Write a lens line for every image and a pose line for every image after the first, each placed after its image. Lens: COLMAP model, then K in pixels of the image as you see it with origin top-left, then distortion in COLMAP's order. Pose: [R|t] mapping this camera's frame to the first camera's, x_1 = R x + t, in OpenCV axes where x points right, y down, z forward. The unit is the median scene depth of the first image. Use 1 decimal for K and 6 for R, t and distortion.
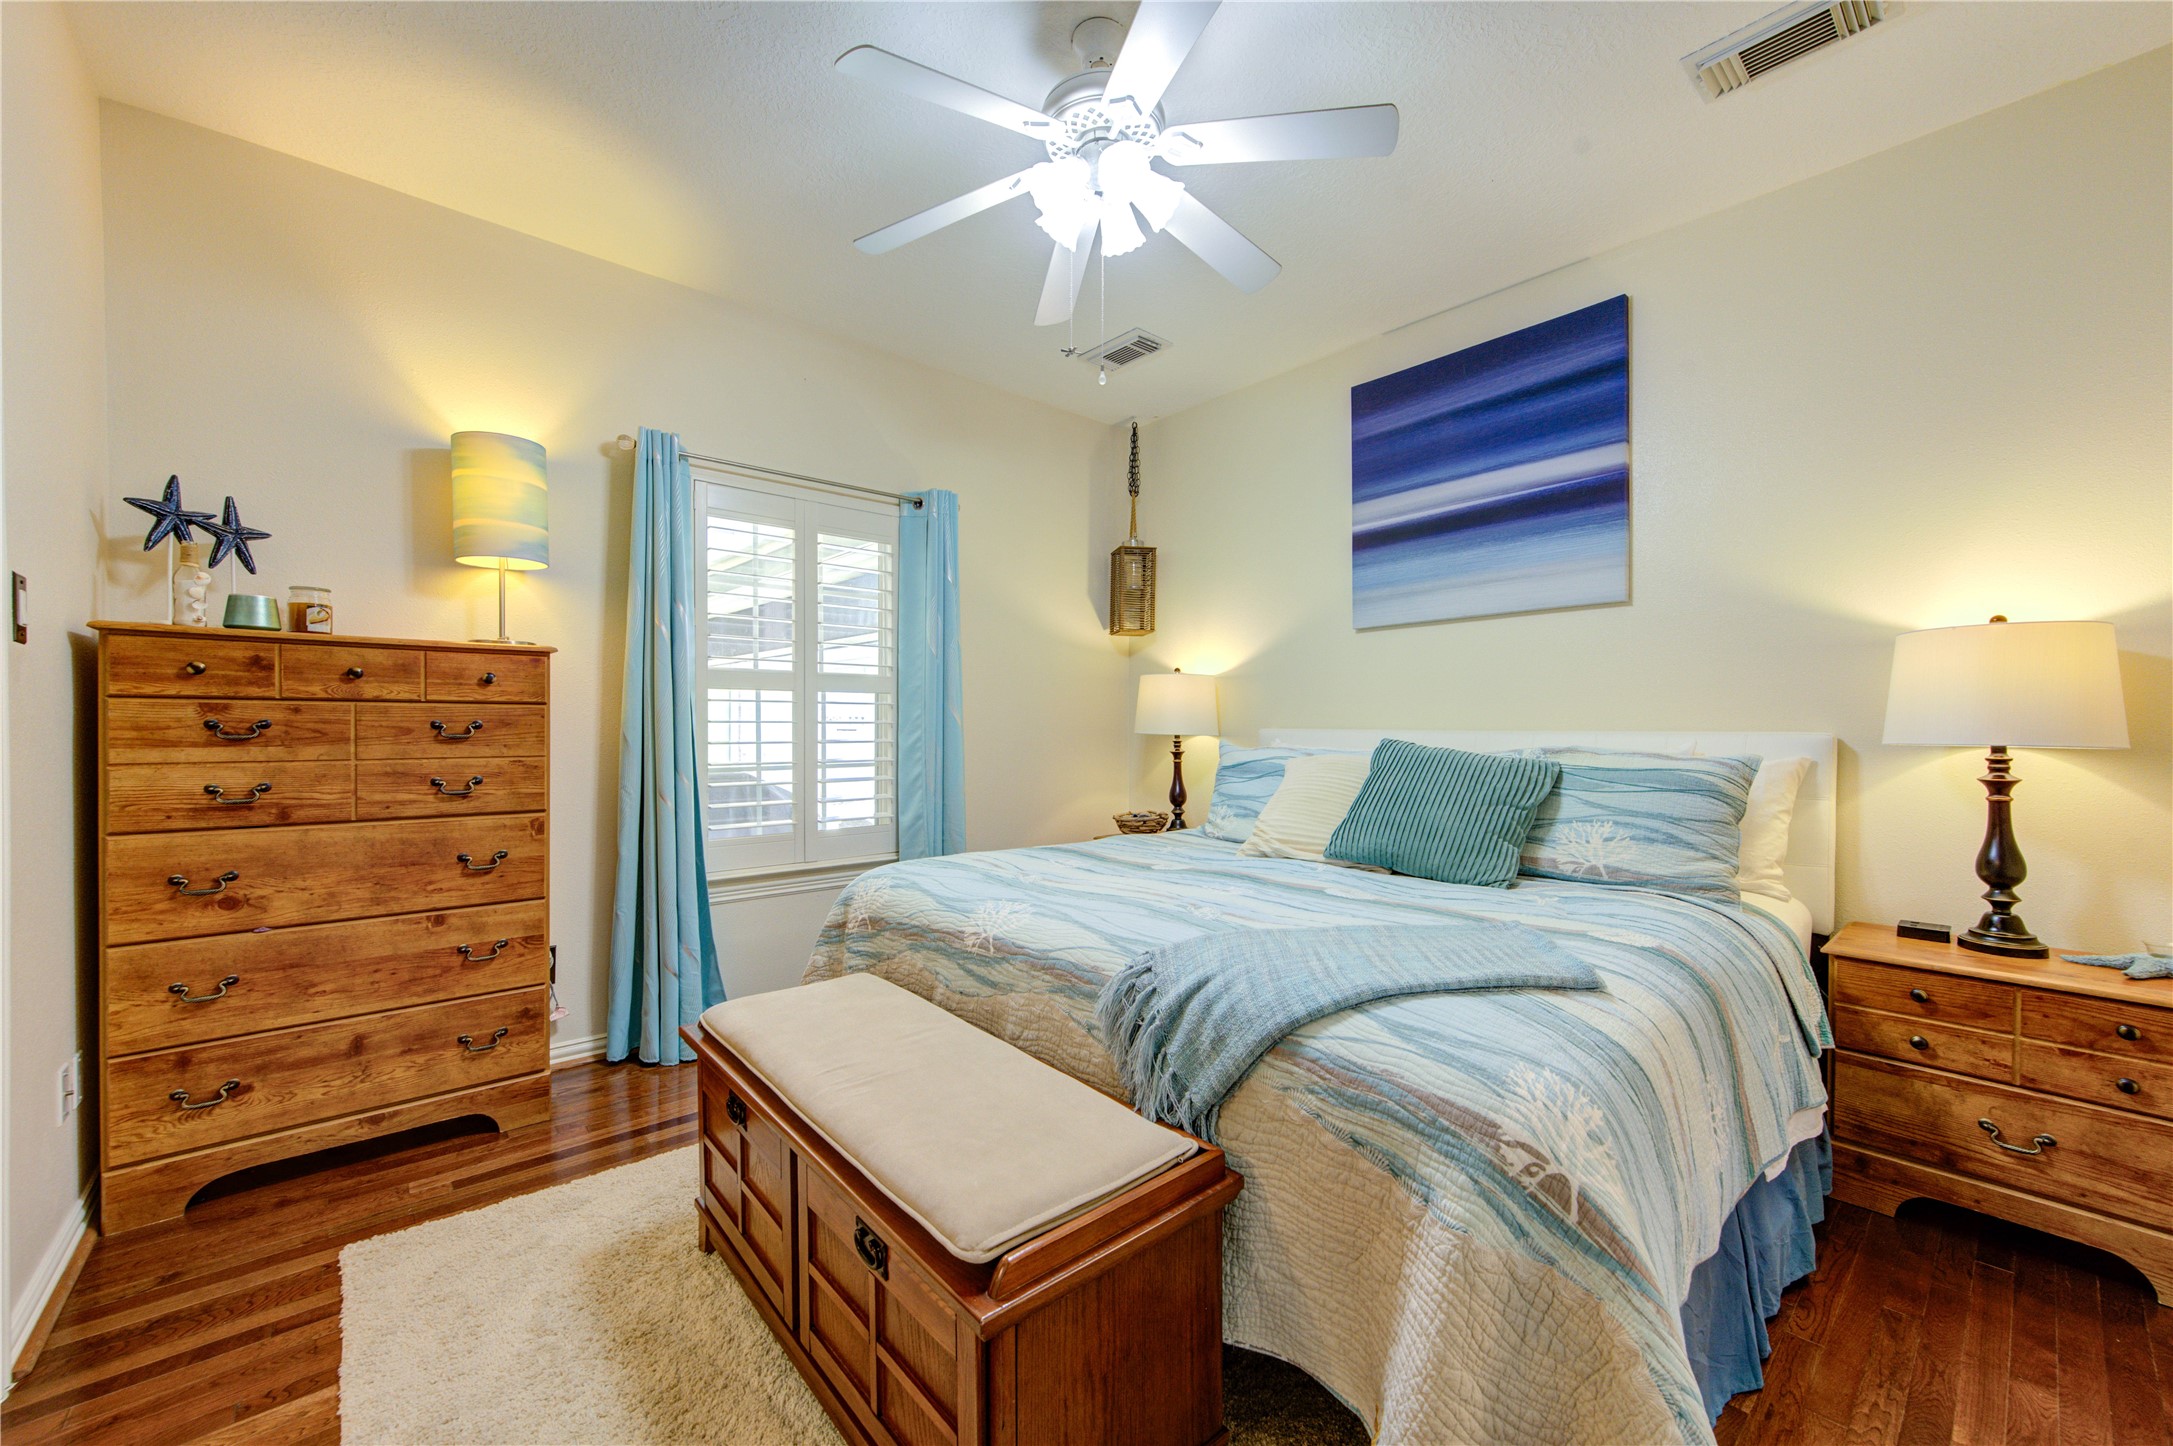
lens RADIAL K [[842.8, 0, 1085.9], [0, 842.8, 731.1], [0, 0, 1]] dist [0.003742, 0.000070]
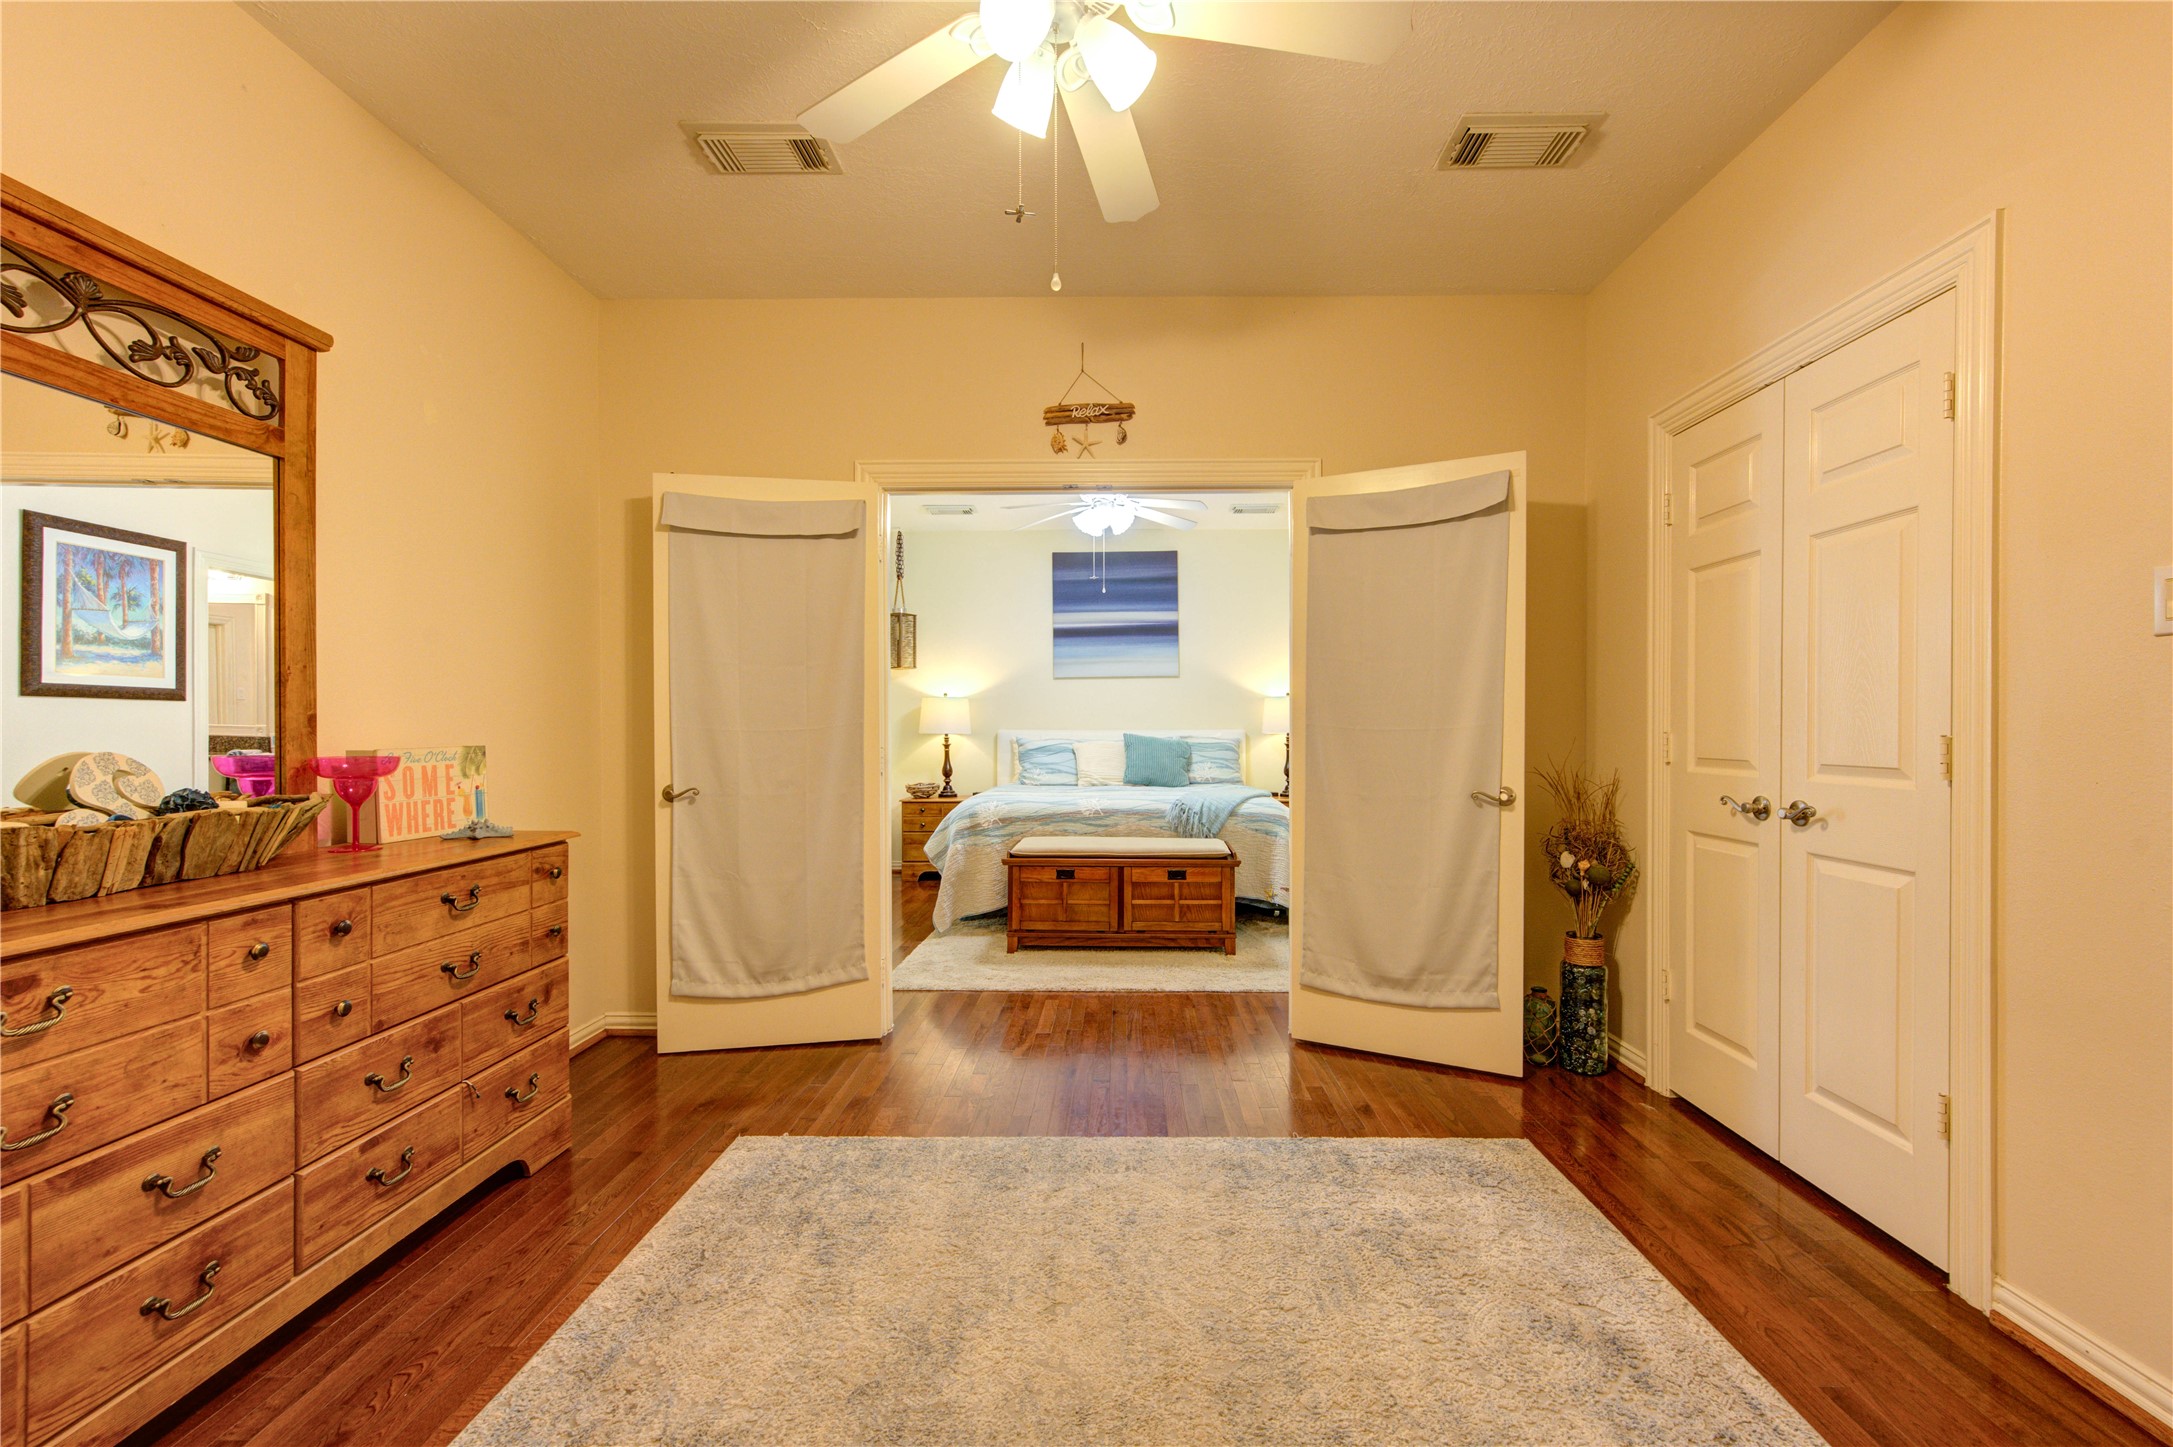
lens RADIAL K [[869.0, 0, 1094.6], [0, 869.0, 723.5], [0, 0, 1]] dist [-0.000339, -0.000001]
pose [[0.686662, -0.003325, 0.726970, -1.341179], [0.010598, 0.999929, -0.005437, -0.006192], [-0.726900, 0.011438, 0.686648, -0.544266]]
